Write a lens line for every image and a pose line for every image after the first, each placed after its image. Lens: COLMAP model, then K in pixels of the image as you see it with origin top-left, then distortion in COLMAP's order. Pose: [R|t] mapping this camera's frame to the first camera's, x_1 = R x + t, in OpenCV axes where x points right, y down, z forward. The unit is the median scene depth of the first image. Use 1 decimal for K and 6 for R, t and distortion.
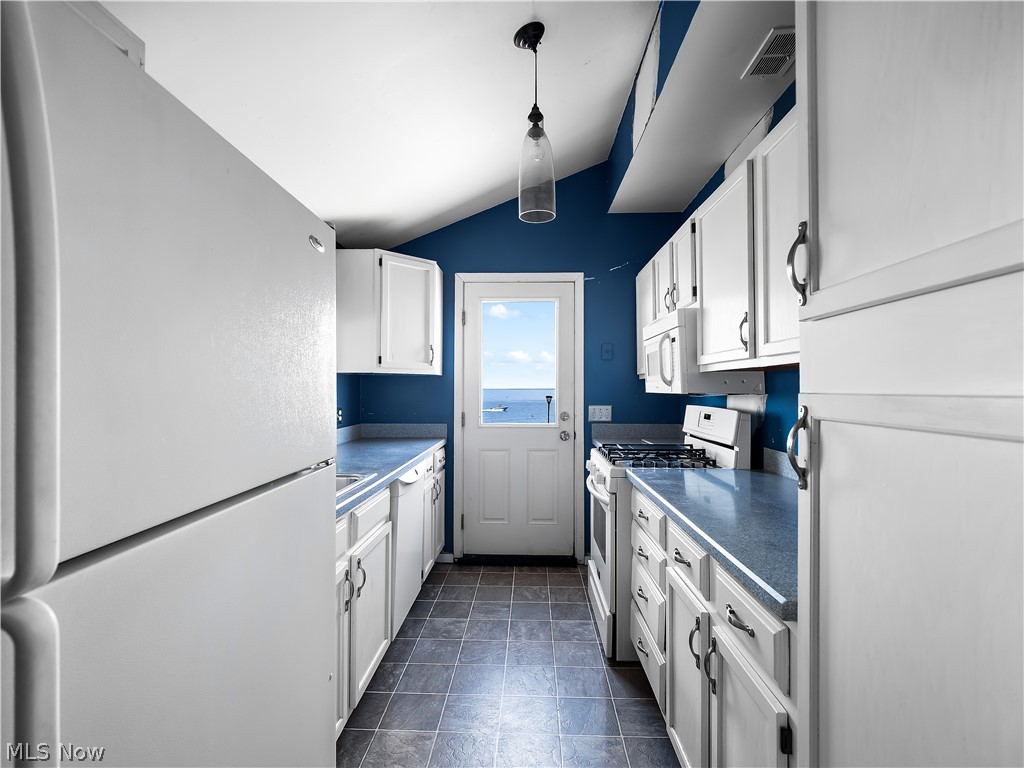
lens RADIAL K [[515.3, 0, 519.5], [0, 515.3, 378.3], [0, 0, 1]] dist [0.002608, -0.002574]
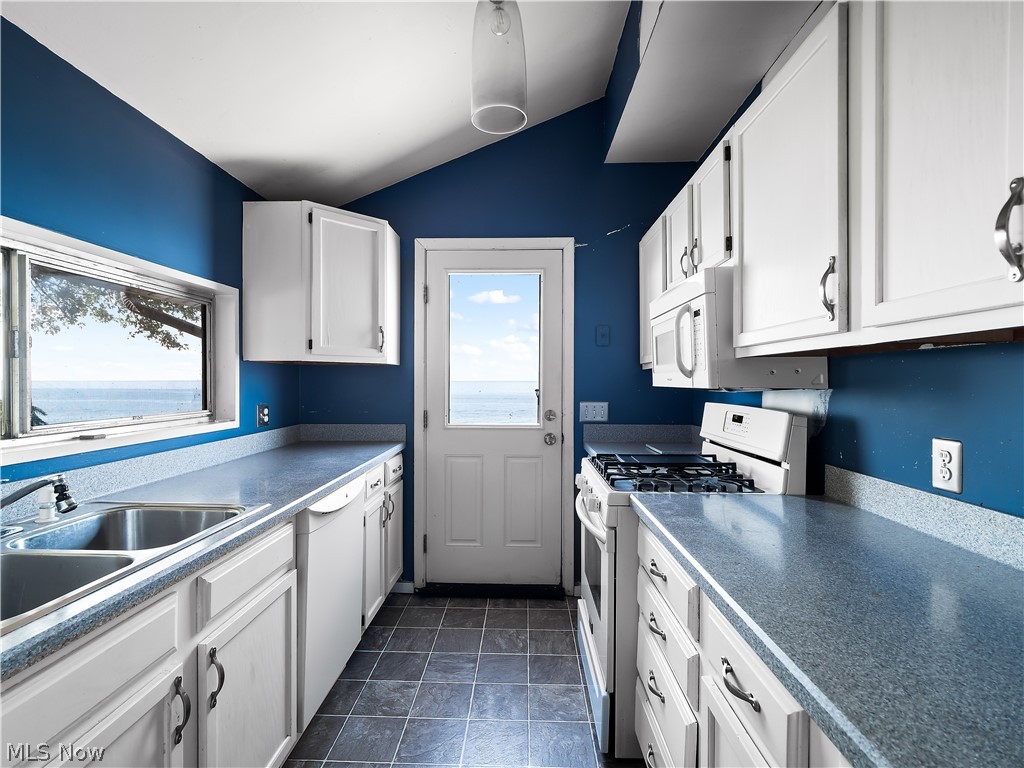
lens RADIAL K [[515.3, 0, 511.1], [0, 515.3, 384.9], [0, 0, 1]] dist [0.002608, -0.002574]
pose [[0.999988, 0.000275, -0.004888, 0.035218], [-0.000142, 0.999630, 0.027201, 0.004432], [0.004894, -0.027200, 0.999618, 0.222685]]
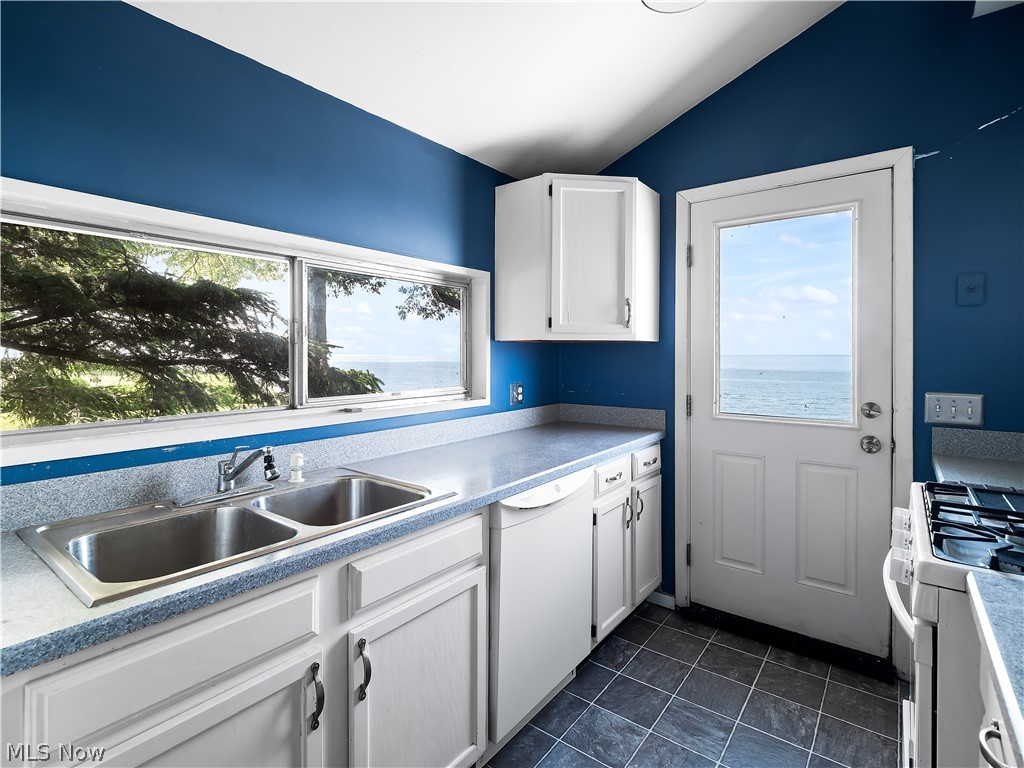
lens RADIAL K [[515.3, 0, 509.5], [0, 515.3, 355.6], [0, 0, 1]] dist [0.002608, -0.002574]
pose [[0.806027, -0.001186, -0.591878, 0.121510], [0.013285, 0.999782, 0.016089, -0.000452], [0.591730, -0.020831, 0.805867, 0.365989]]
